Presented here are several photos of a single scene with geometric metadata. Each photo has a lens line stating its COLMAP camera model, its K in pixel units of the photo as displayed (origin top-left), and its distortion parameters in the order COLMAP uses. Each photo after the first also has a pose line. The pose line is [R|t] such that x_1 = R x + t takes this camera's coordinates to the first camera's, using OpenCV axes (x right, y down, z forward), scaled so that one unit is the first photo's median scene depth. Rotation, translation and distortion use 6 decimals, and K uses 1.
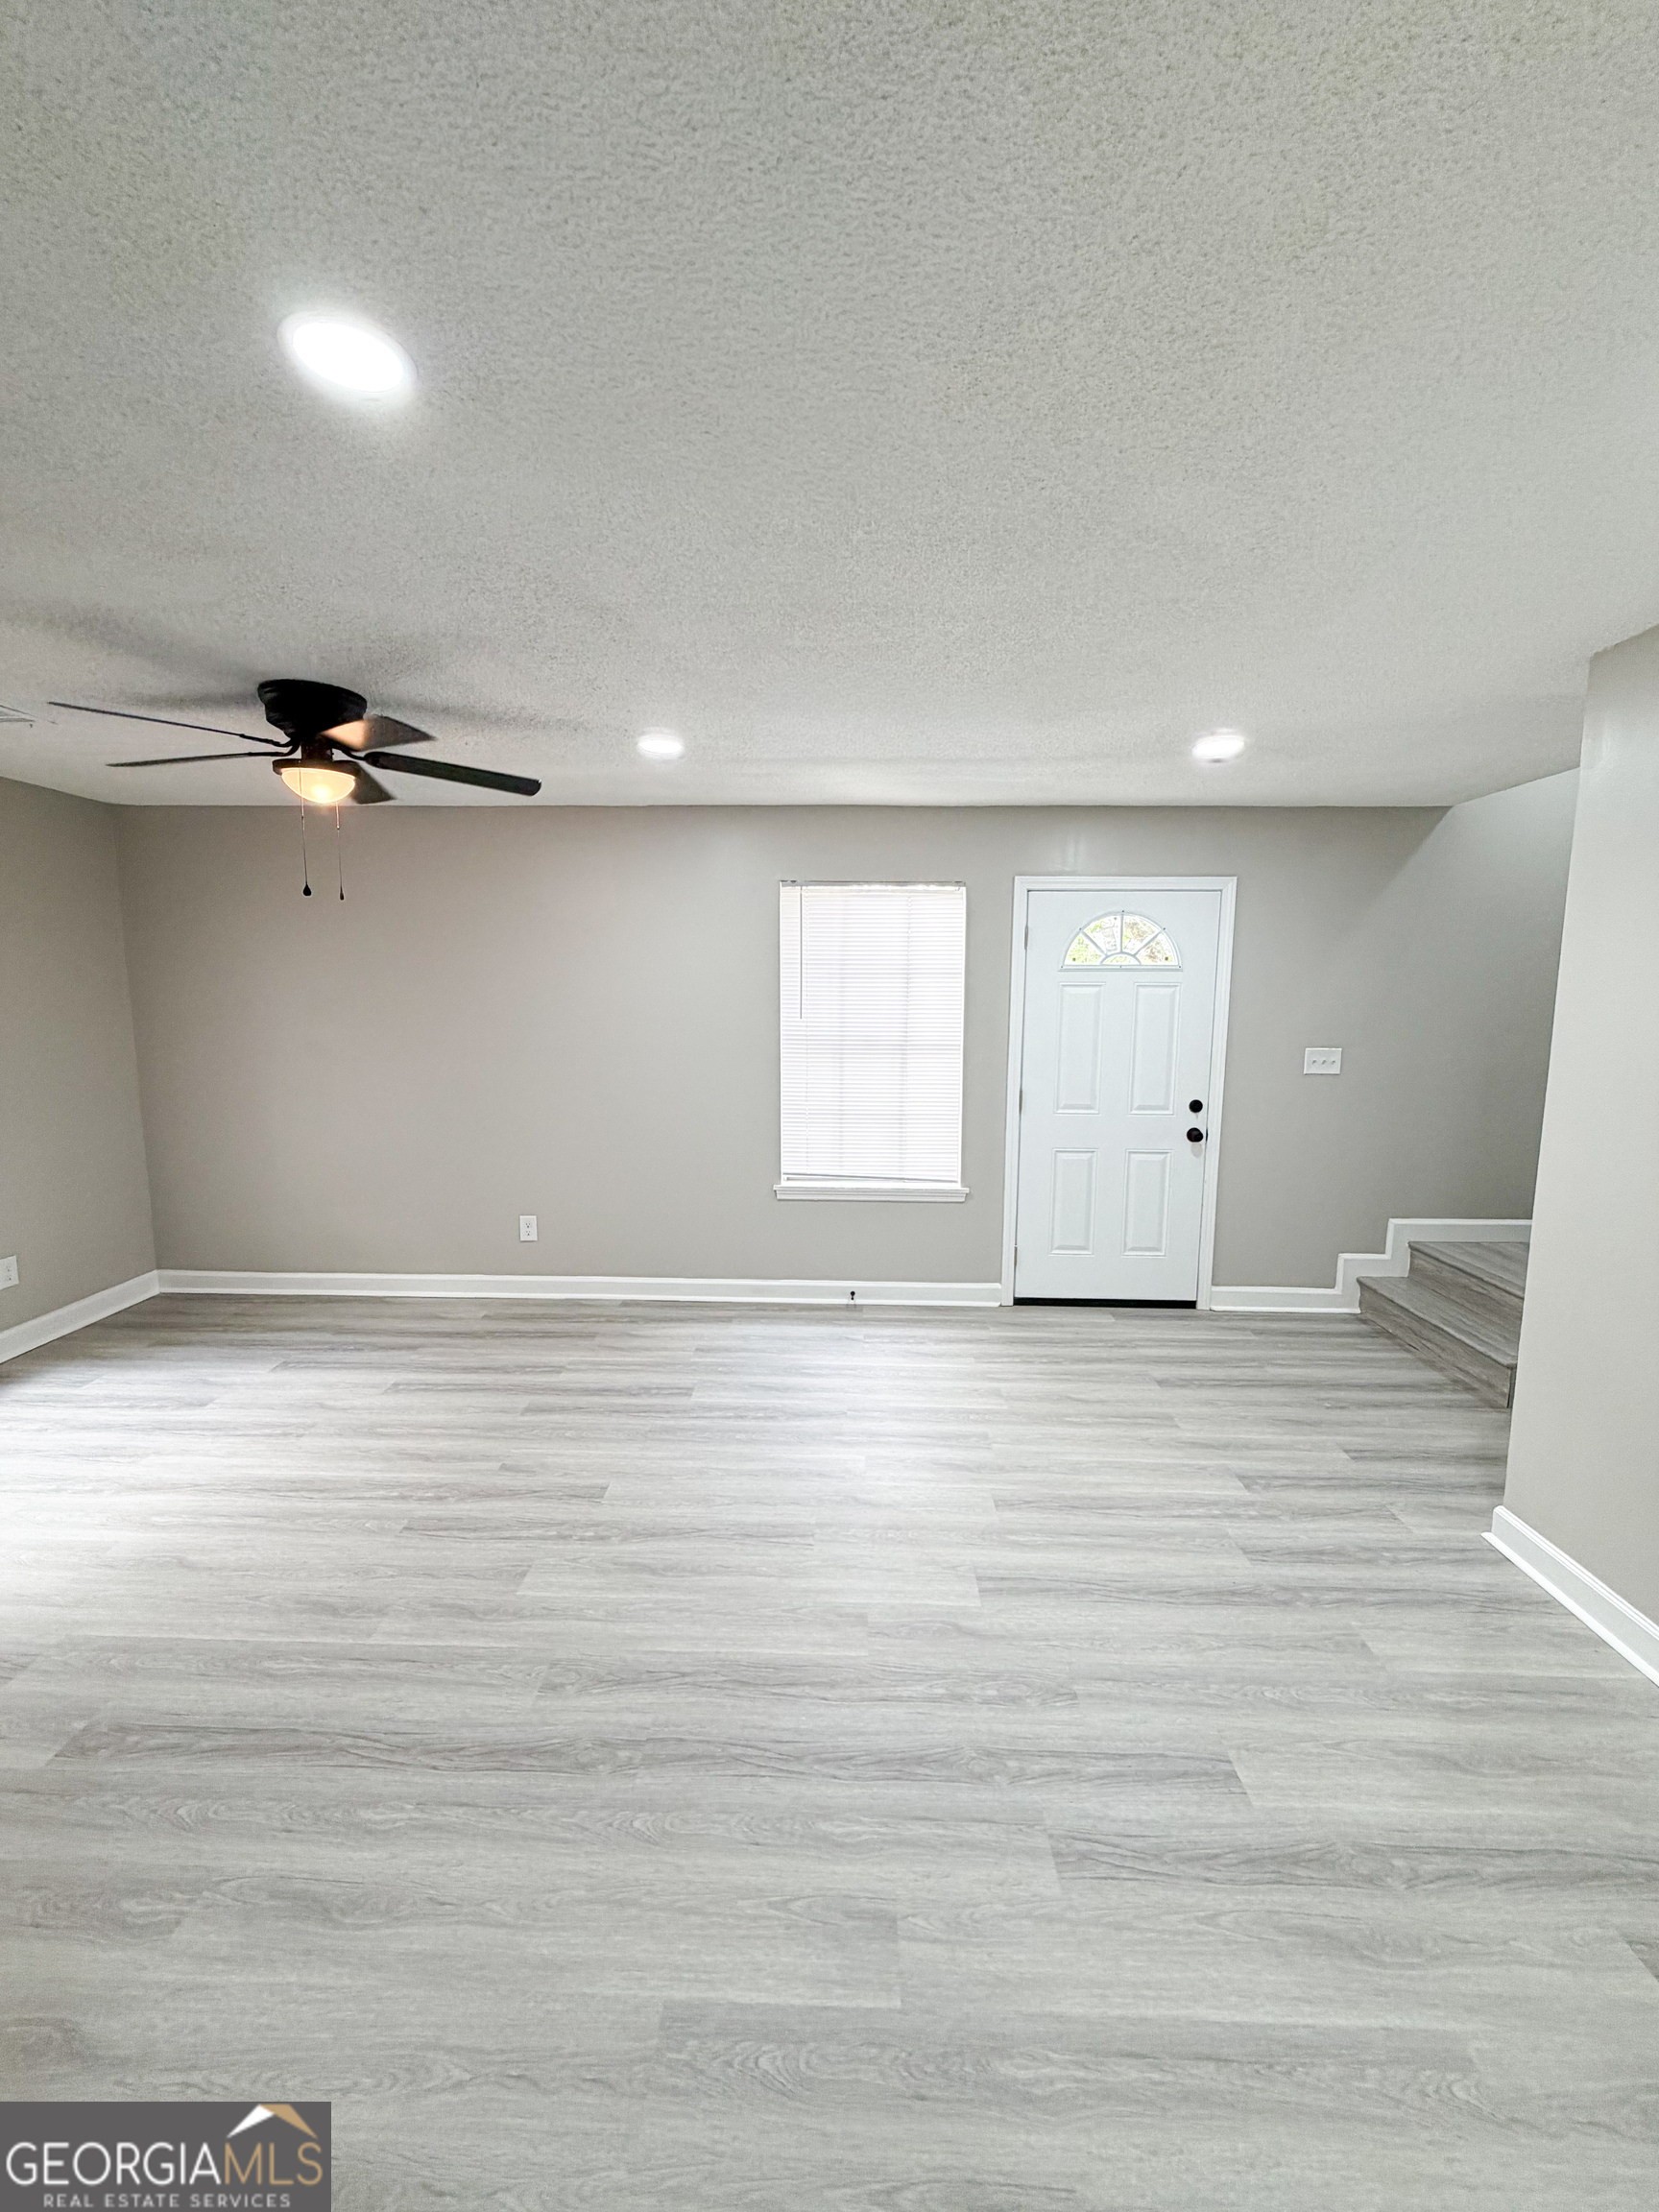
lens RADIAL K [[880.9, 0, 821.1], [0, 880.9, 1091.2], [0, 0, 1]] dist [-0.002523, -0.000109]
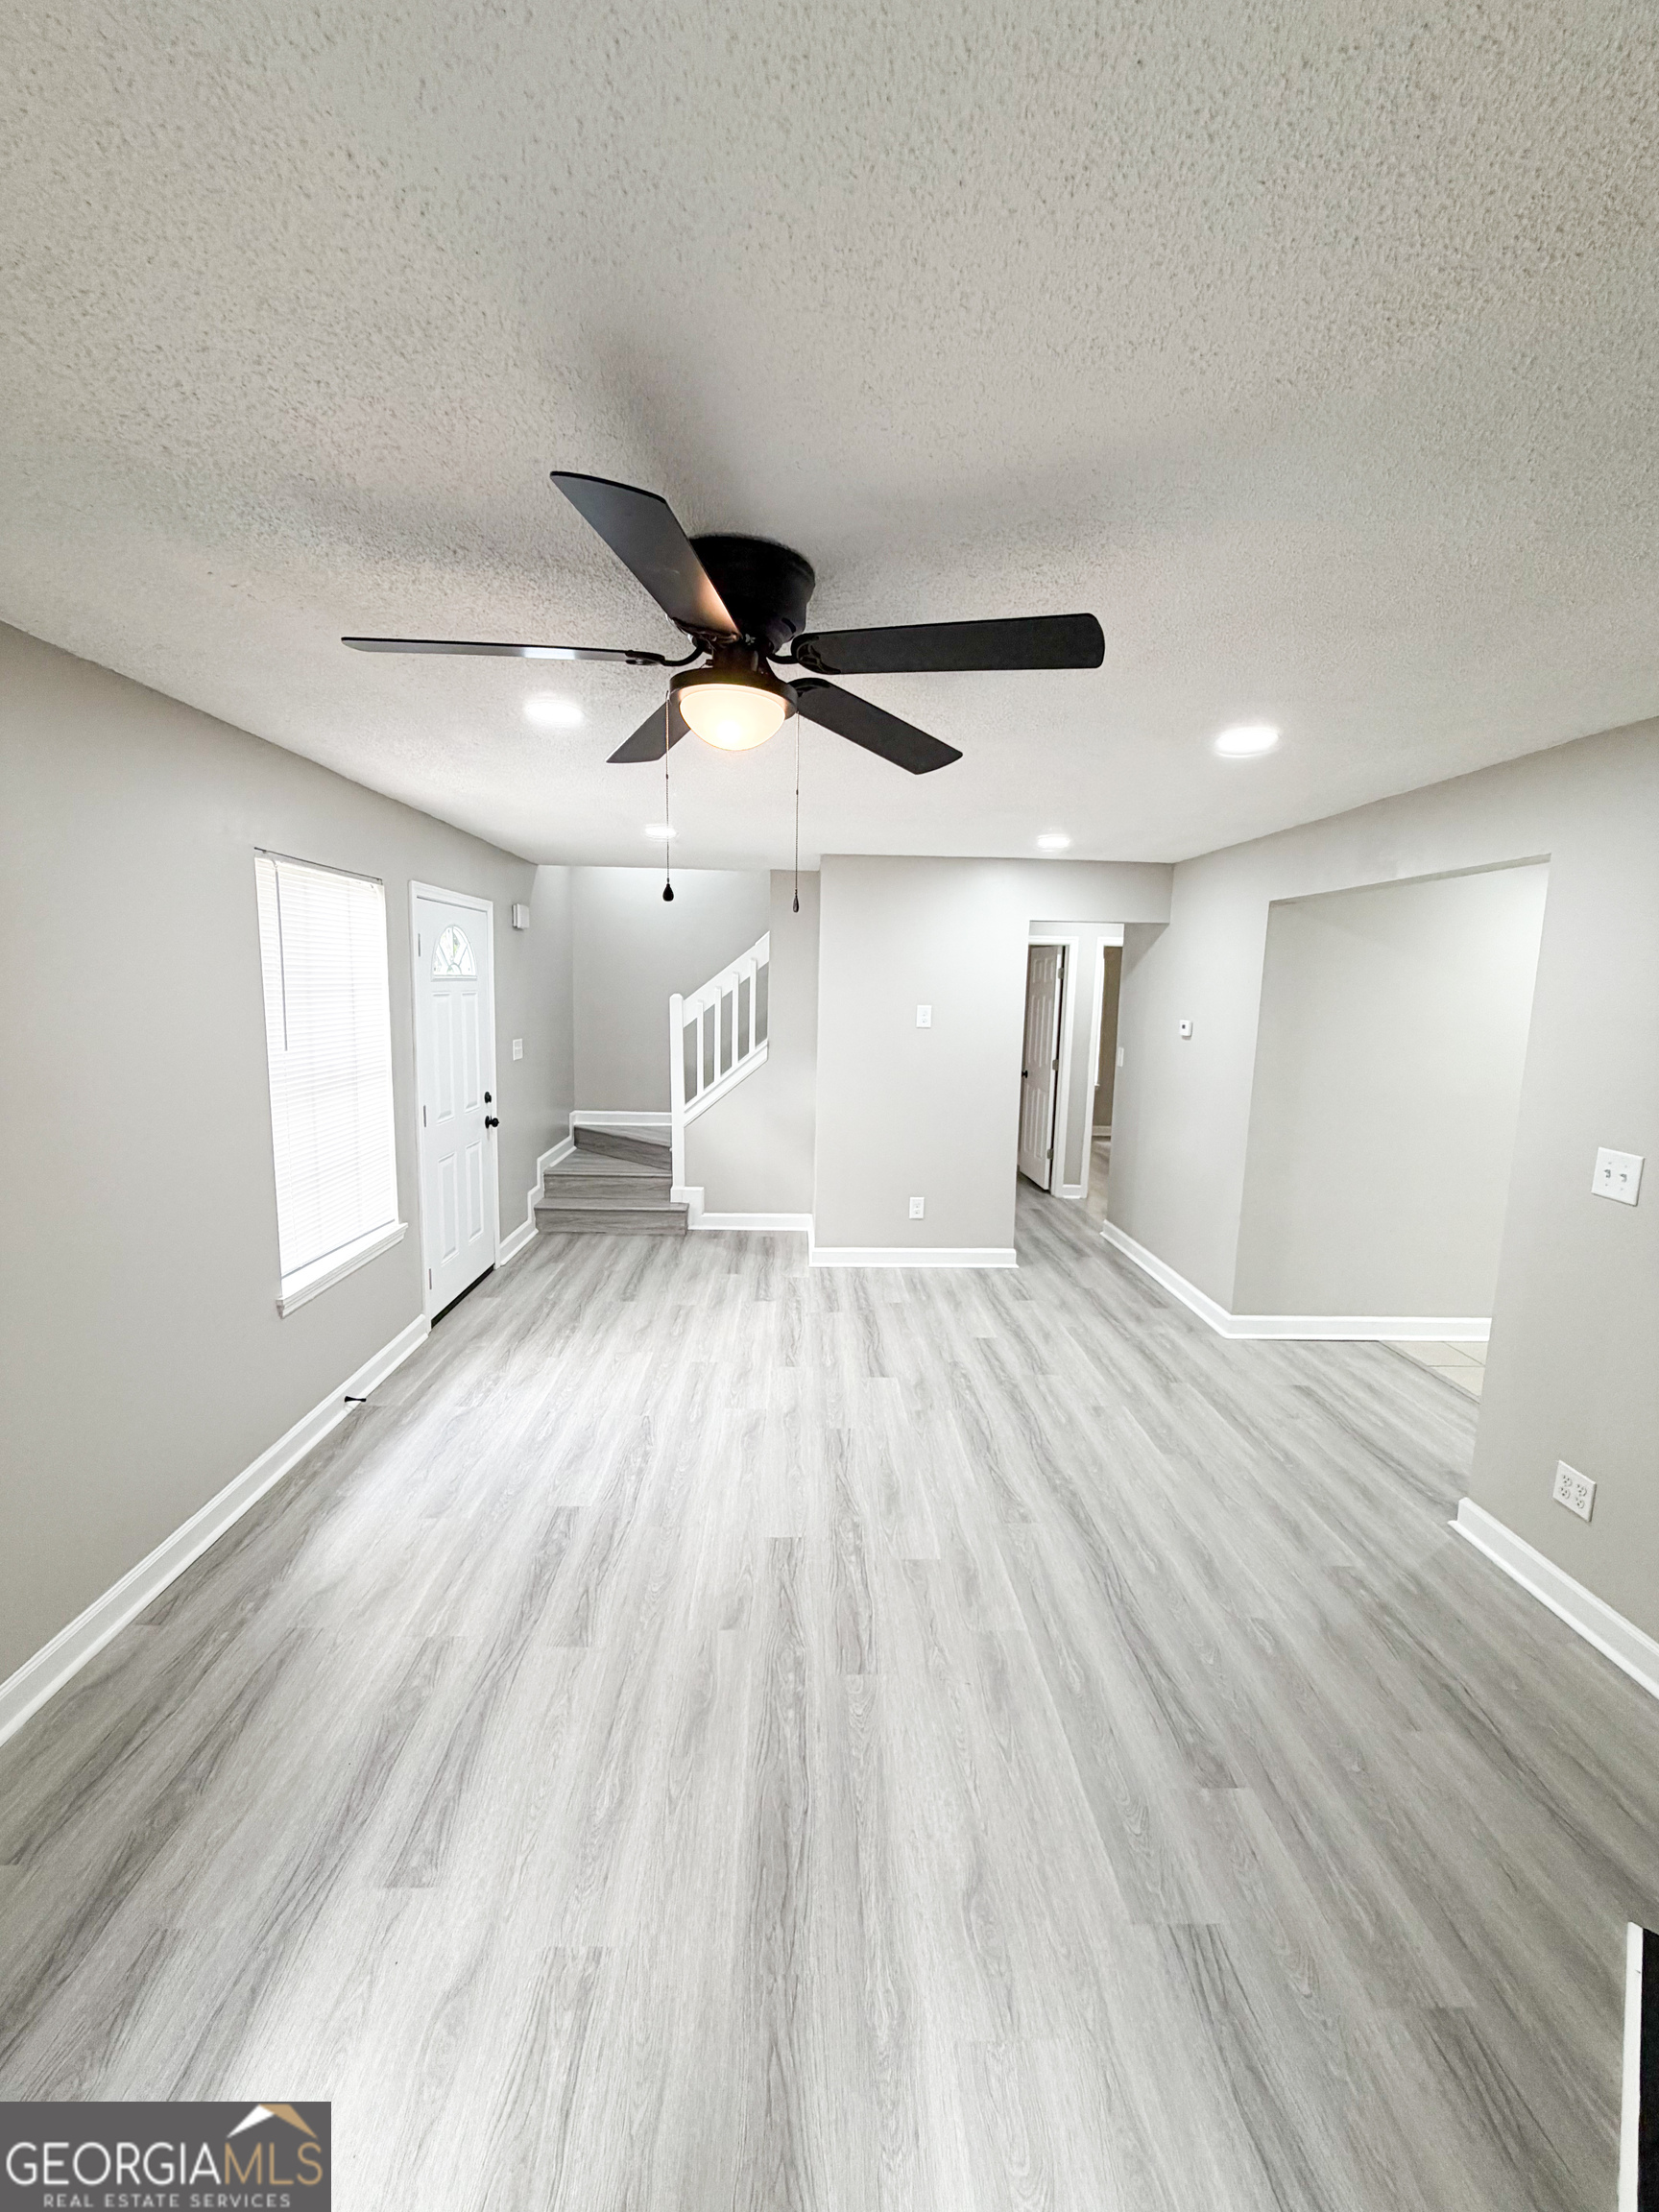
lens RADIAL K [[880.9, 0, 825.1], [0, 880.9, 1113.7], [0, 0, 1]] dist [-0.002523, -0.000109]
pose [[-0.064432, -0.154398, 0.985906, -1.238341], [0.092845, 0.982746, 0.159971, -0.176409], [-0.993594, 0.101843, -0.048985, 1.029344]]
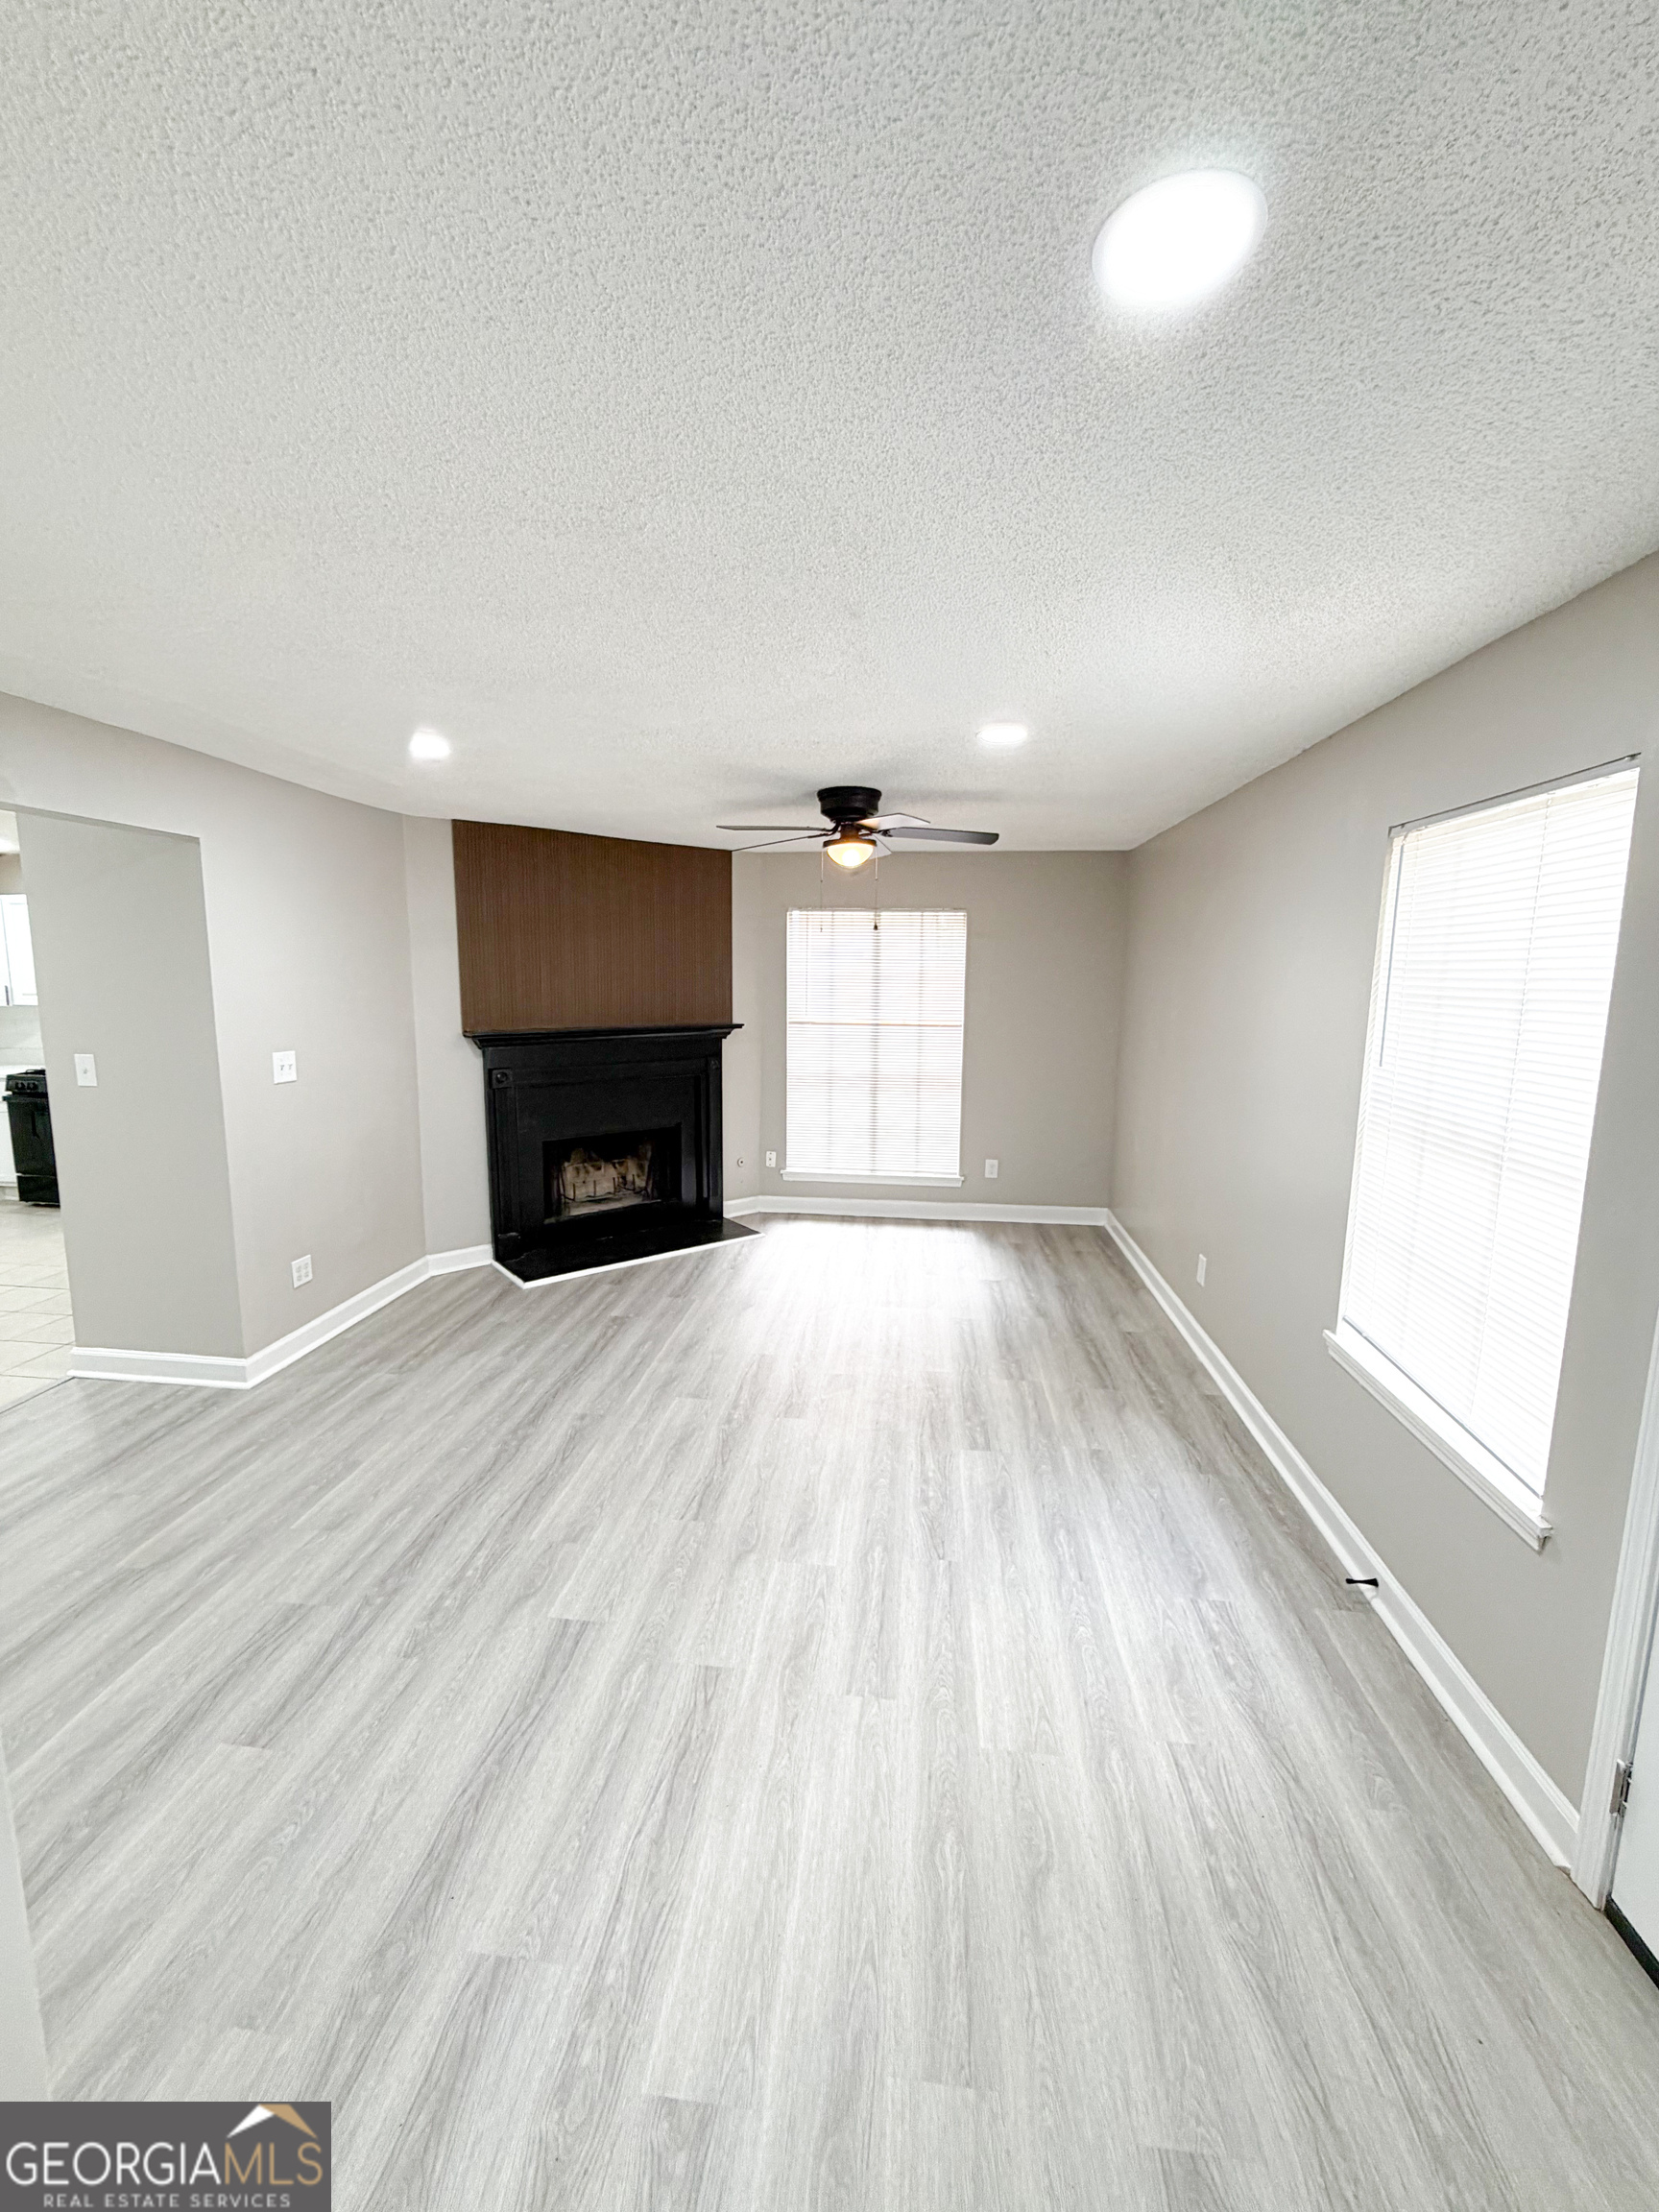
lens RADIAL K [[880.9, 0, 834.4], [0, 880.9, 1103.6], [0, 0, 1]] dist [-0.002523, -0.000109]
pose [[-0.065901, 0.145332, -0.987186, 0.946535], [-0.128815, 0.979819, 0.152847, -0.169309], [0.989477, 0.137237, -0.045850, 1.138485]]
